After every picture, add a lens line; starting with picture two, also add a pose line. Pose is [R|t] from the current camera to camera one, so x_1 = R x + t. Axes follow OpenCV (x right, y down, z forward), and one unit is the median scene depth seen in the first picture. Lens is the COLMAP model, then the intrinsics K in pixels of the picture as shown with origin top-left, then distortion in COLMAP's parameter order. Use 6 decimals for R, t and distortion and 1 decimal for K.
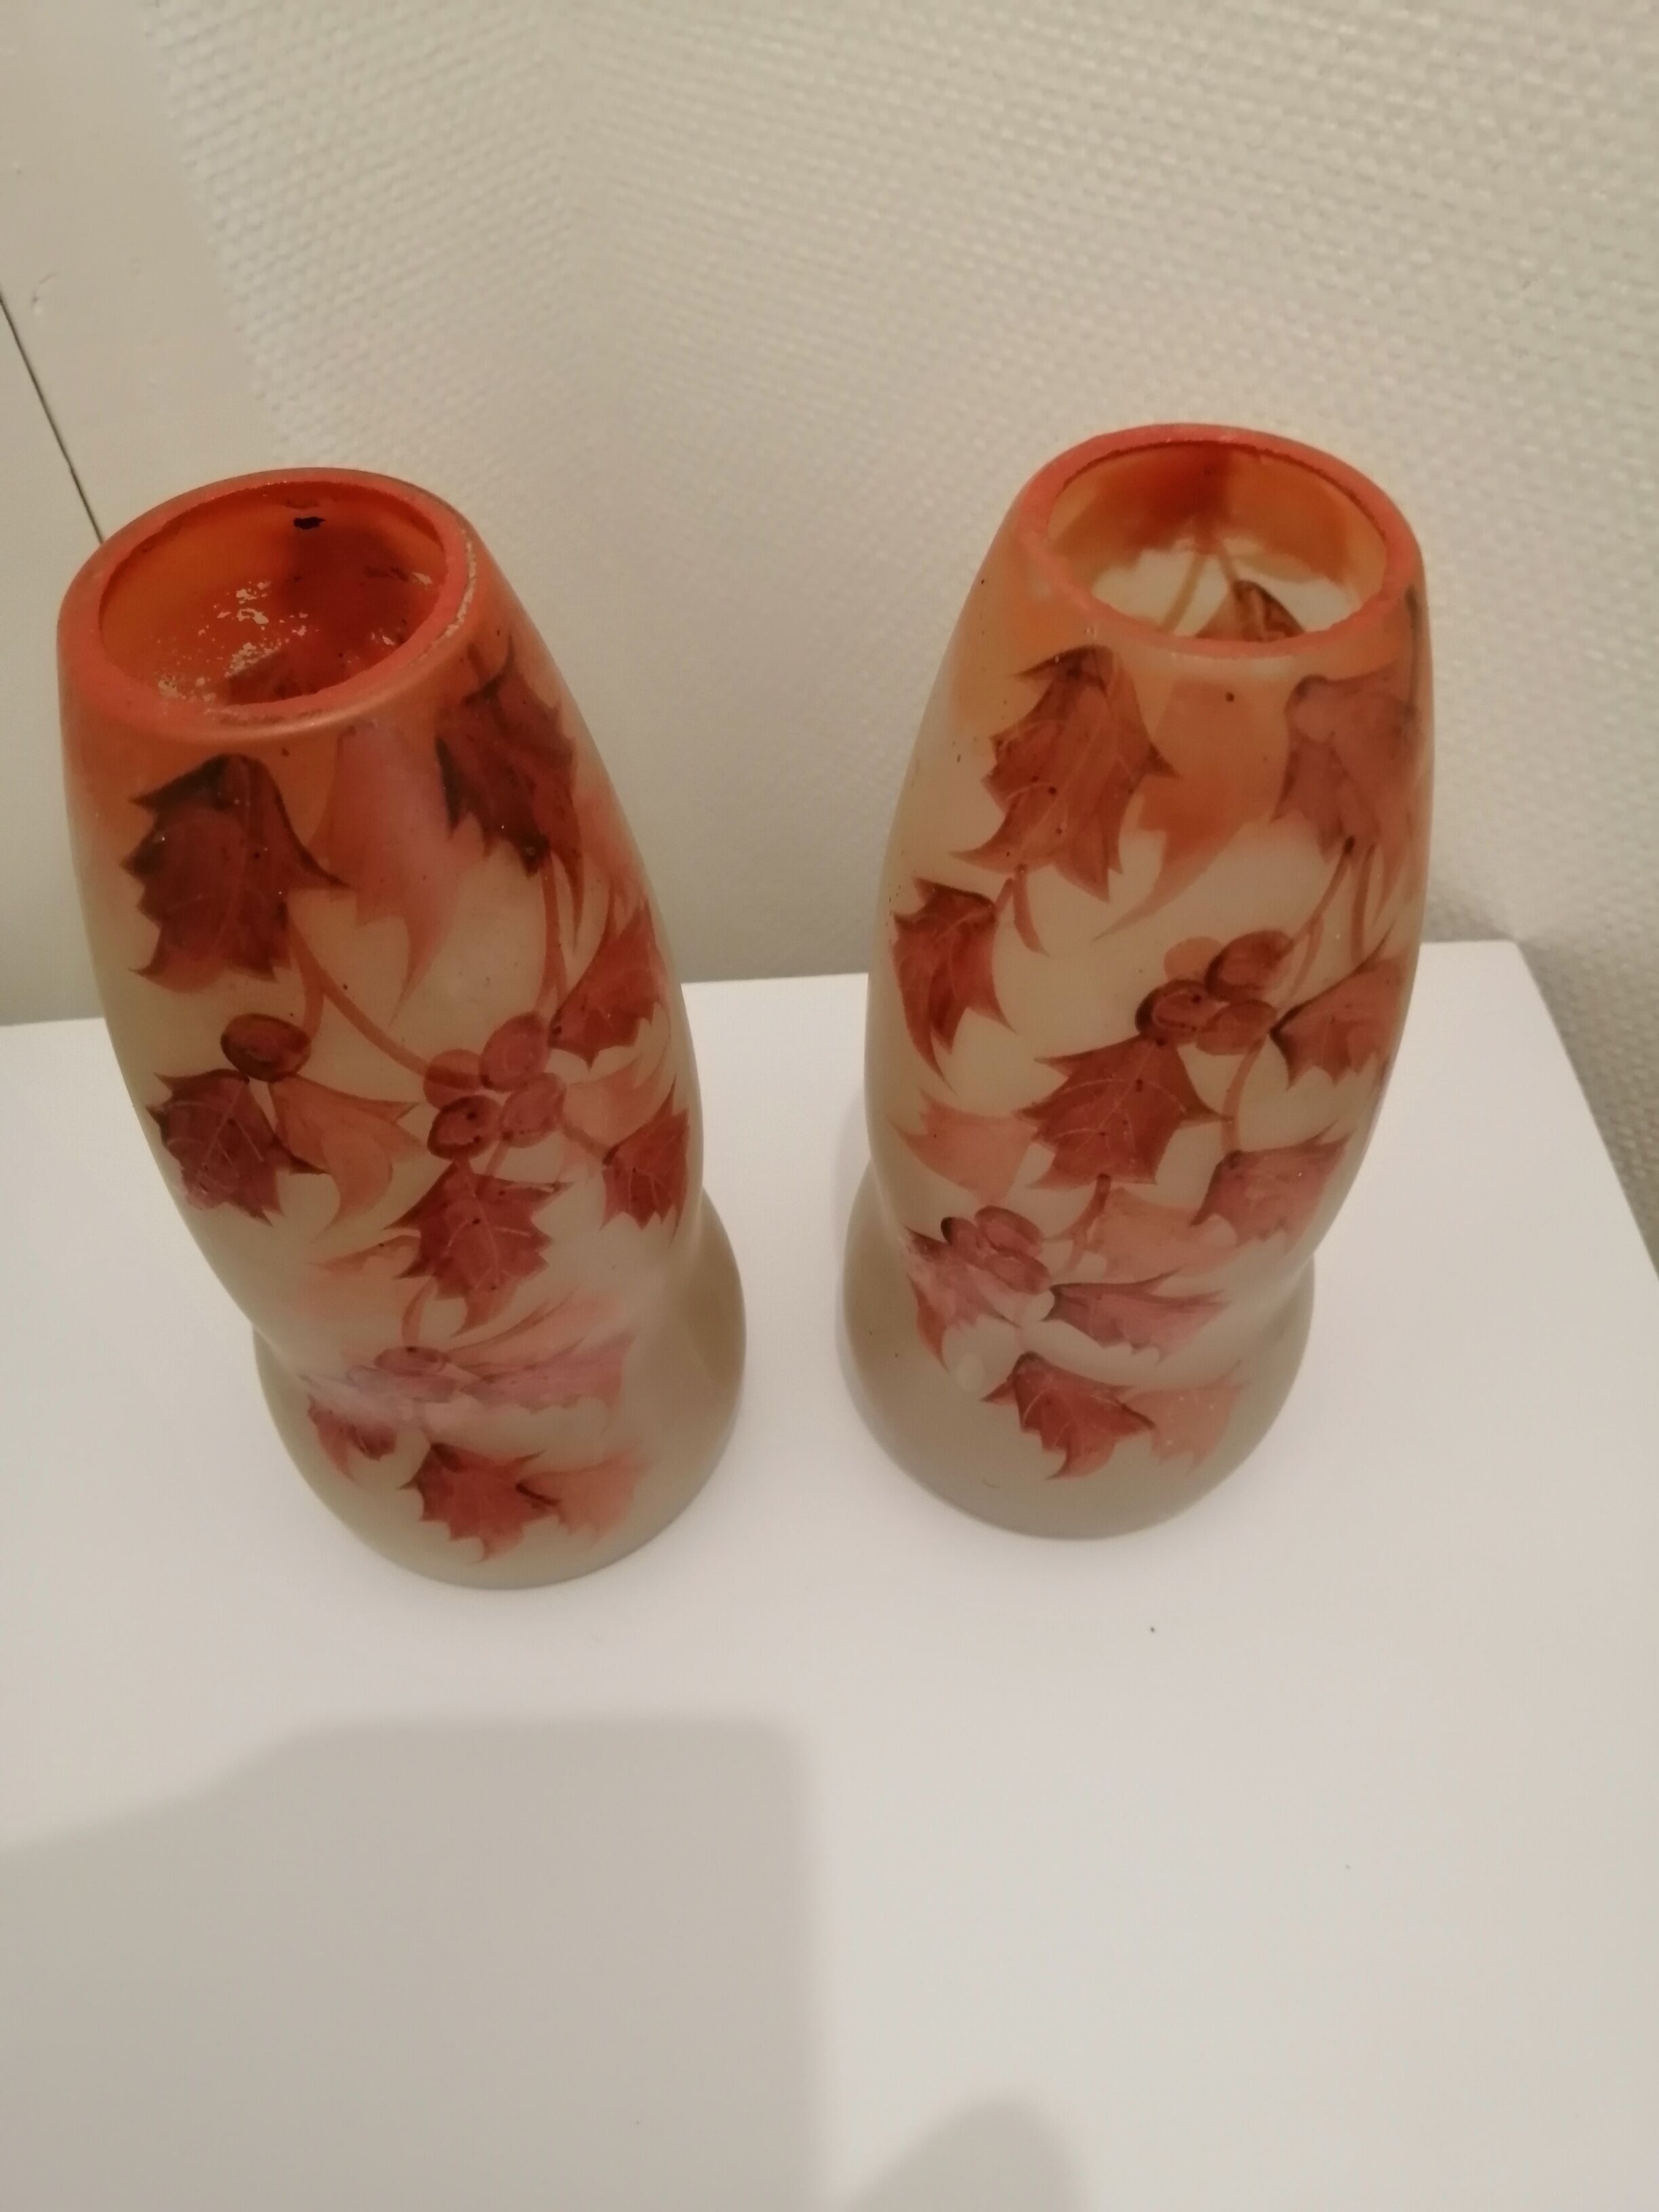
lens RADIAL K [[1740.0, 0, 820.6], [0, 1740.0, 1099.2], [0, 0, 1]] dist [-0.007286, 0.044924]
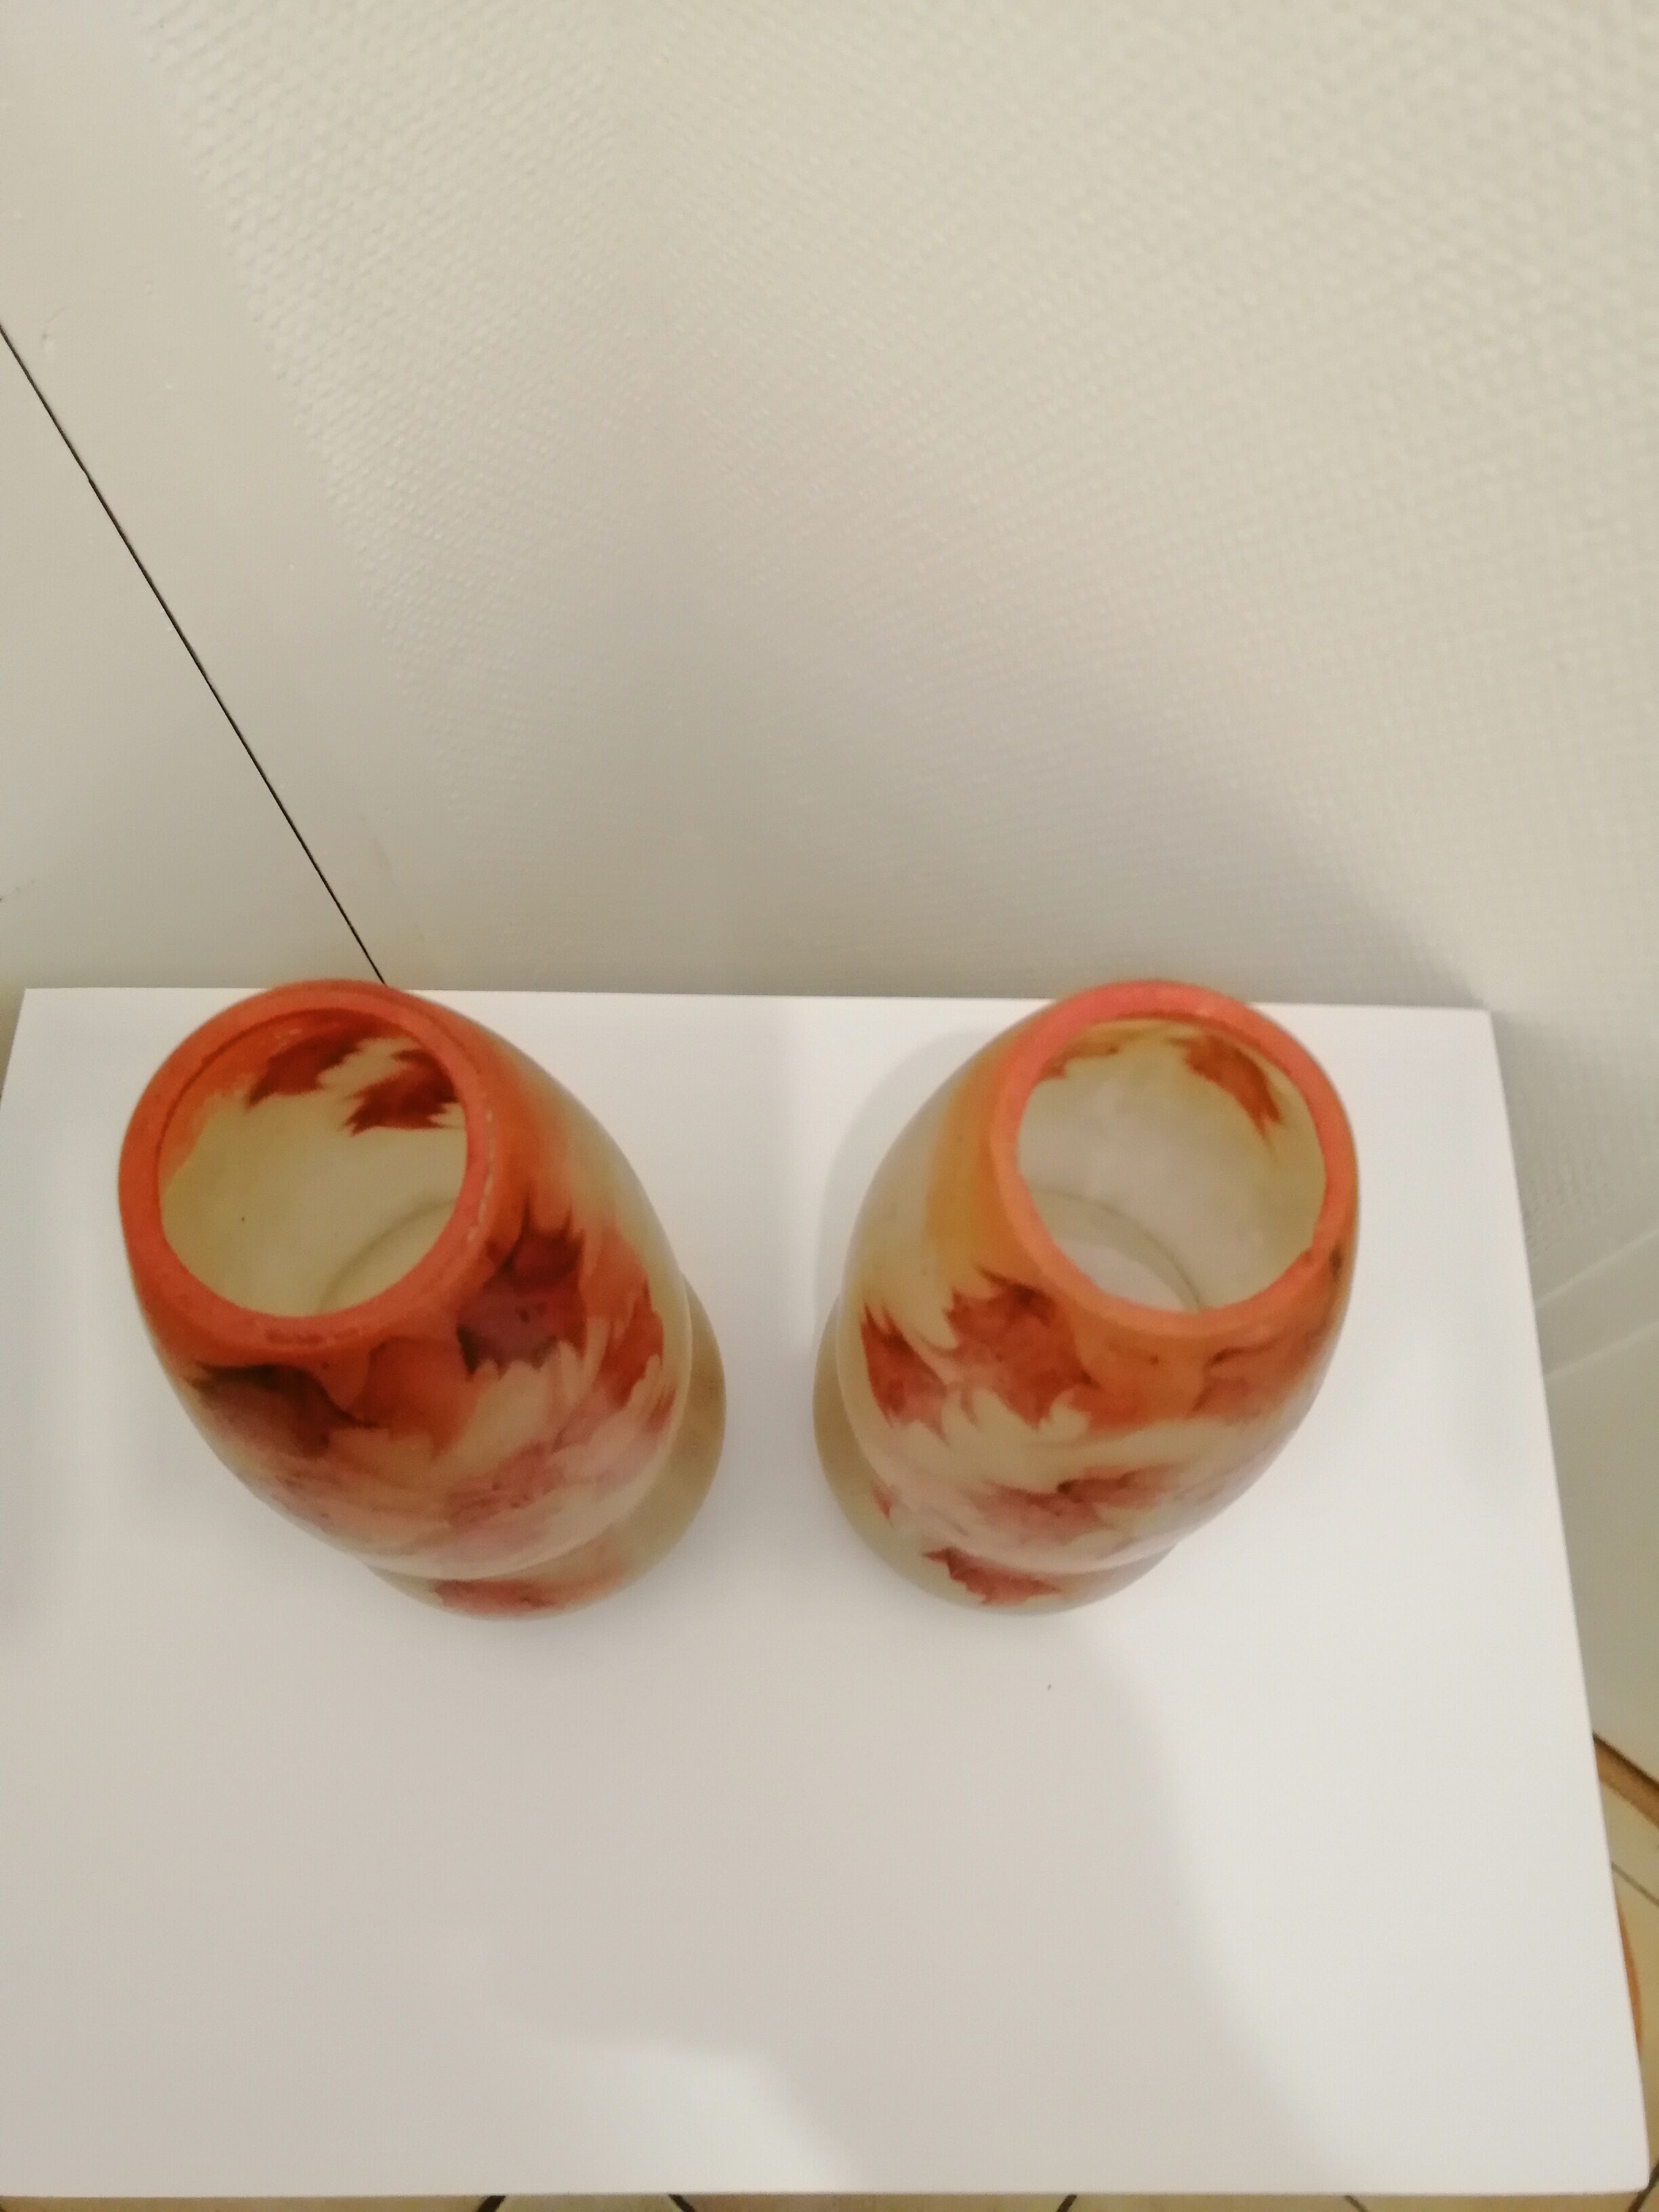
lens RADIAL K [[1714.1, 0, 829.5], [0, 1714.1, 1106.0], [0, 0, 1]] dist [0.001399, 0.042640]
pose [[0.997005, 0.076984, 0.007332, 0.001295], [-0.075689, 0.951986, 0.296637, -0.367191], [0.015856, -0.296304, 0.954962, -0.013267]]
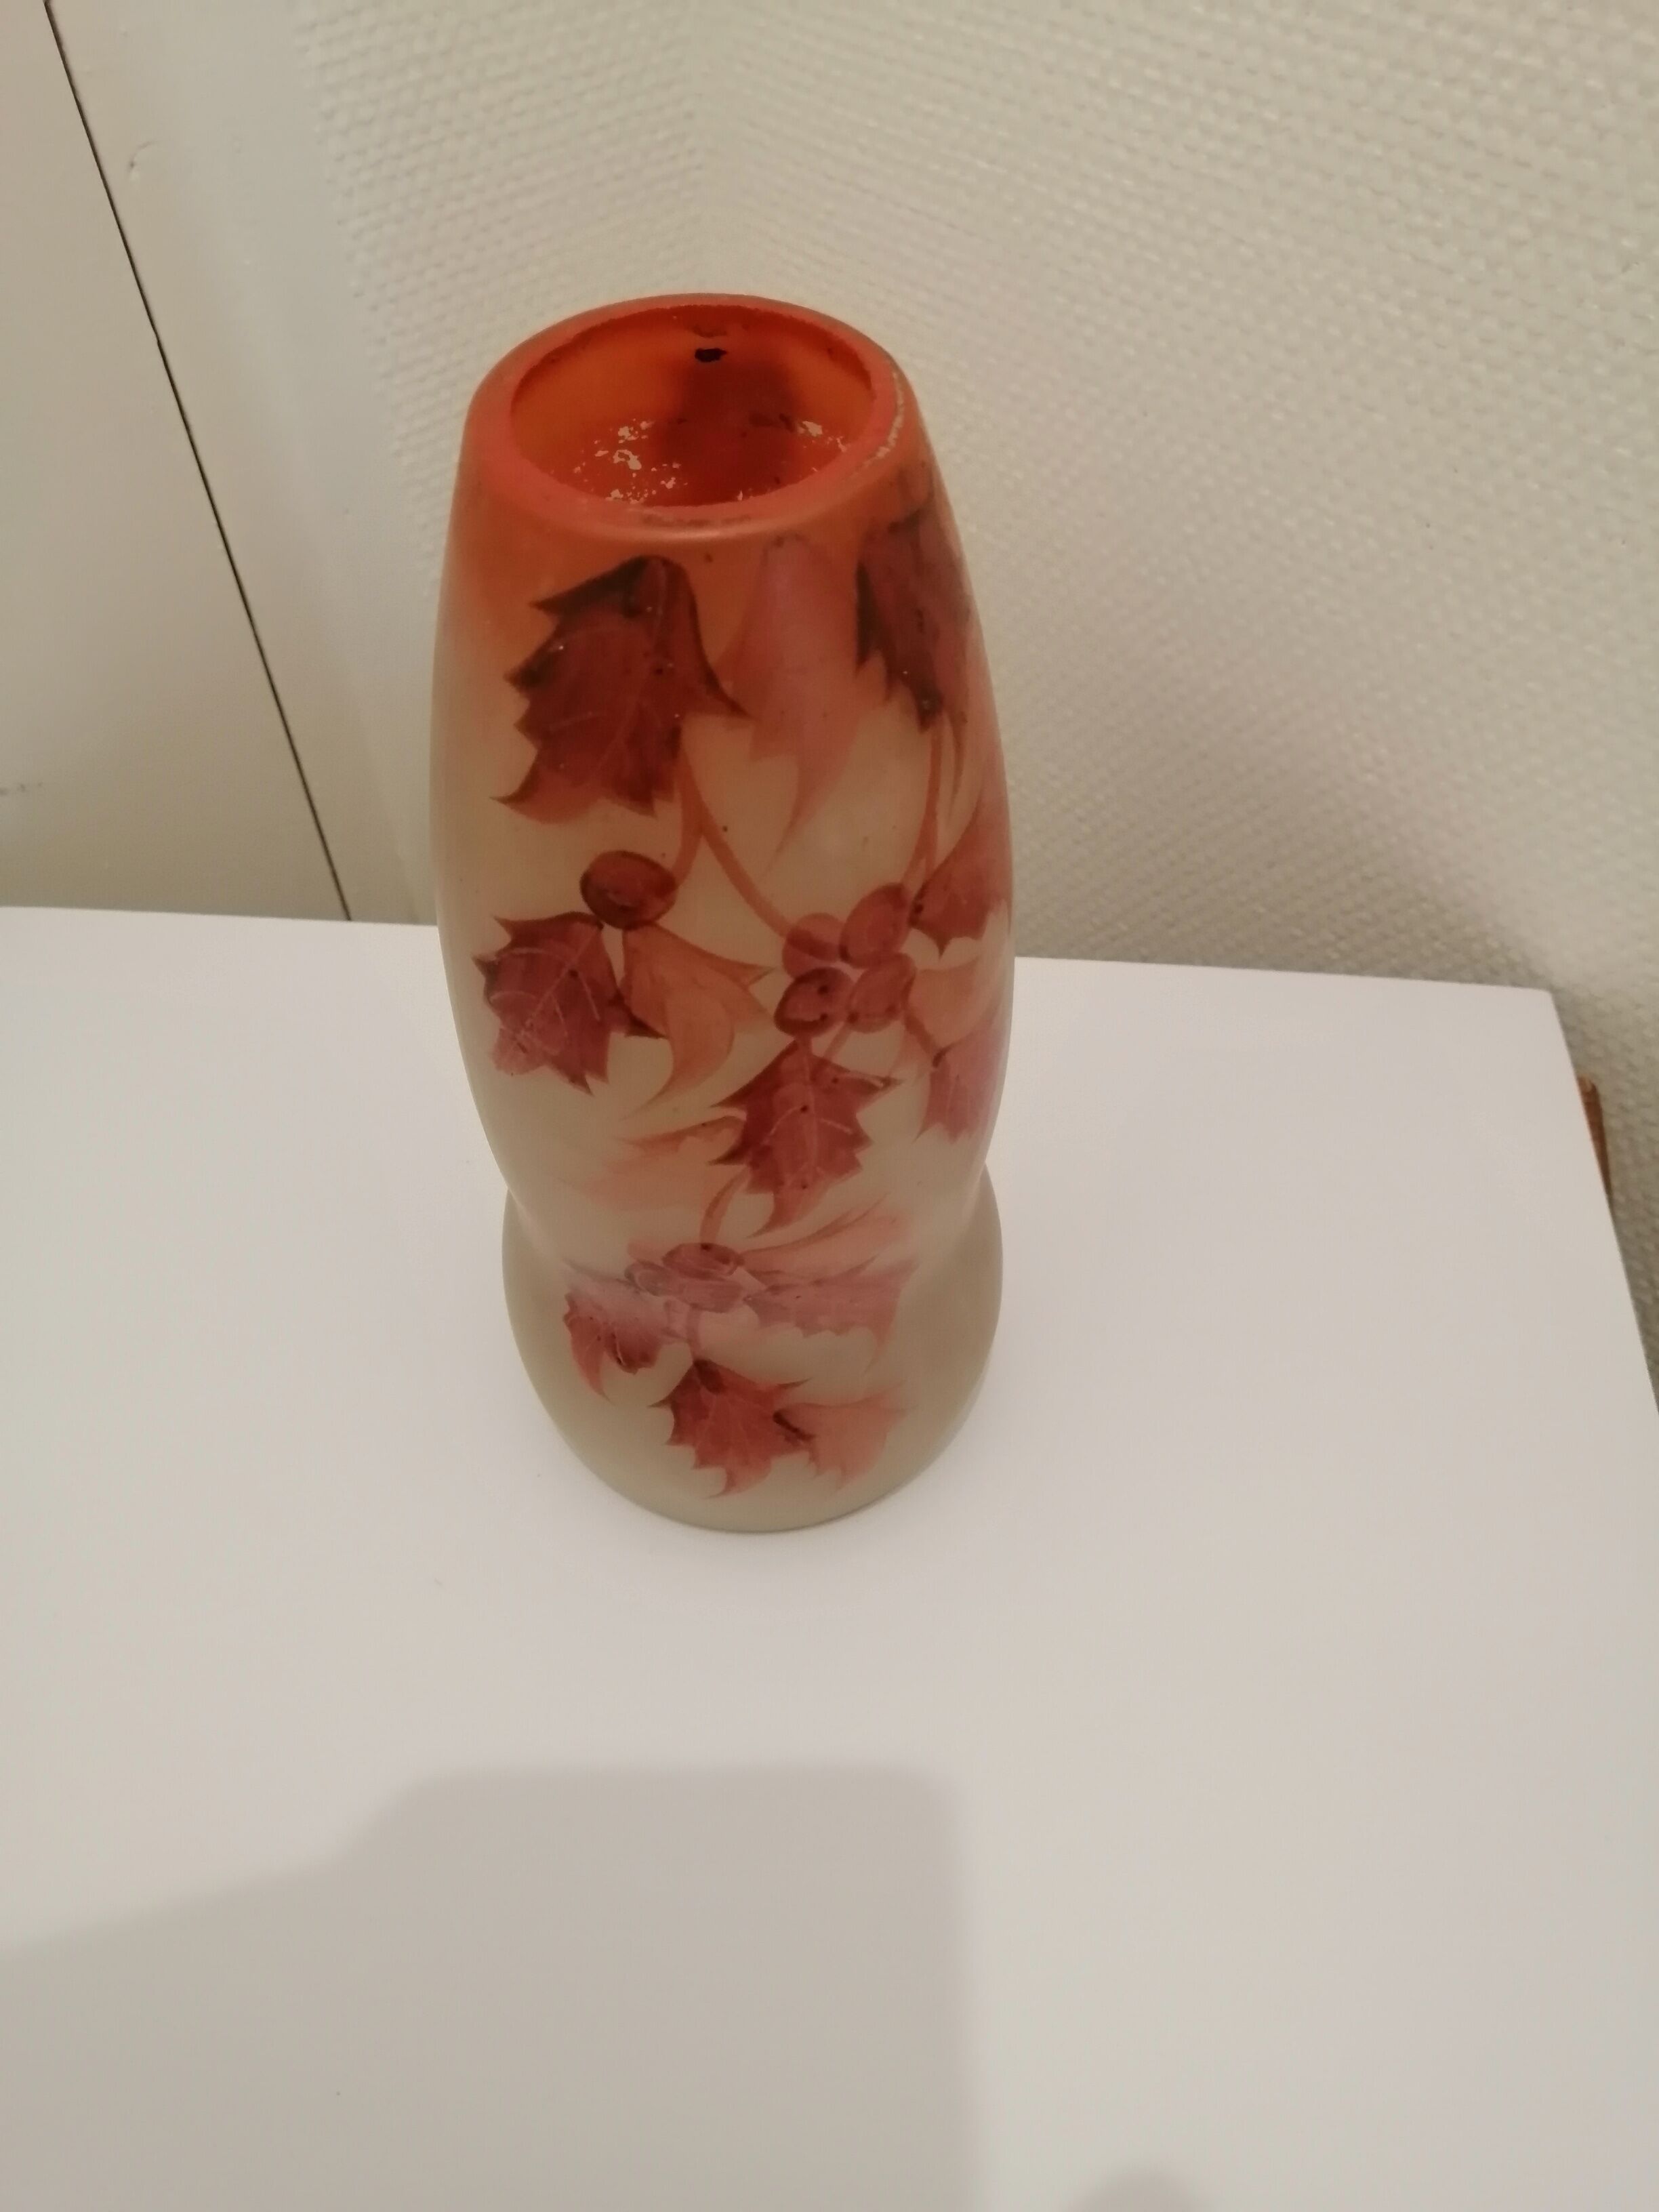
lens RADIAL K [[1740.0, 0, 820.6], [0, 1740.0, 1099.2], [0, 0, 1]] dist [-0.007286, 0.044924]
pose [[0.984823, 0.139033, -0.103892, 0.126218], [-0.141598, 0.989766, -0.017701, 0.042474], [0.100368, 0.032143, 0.994431, 0.043397]]
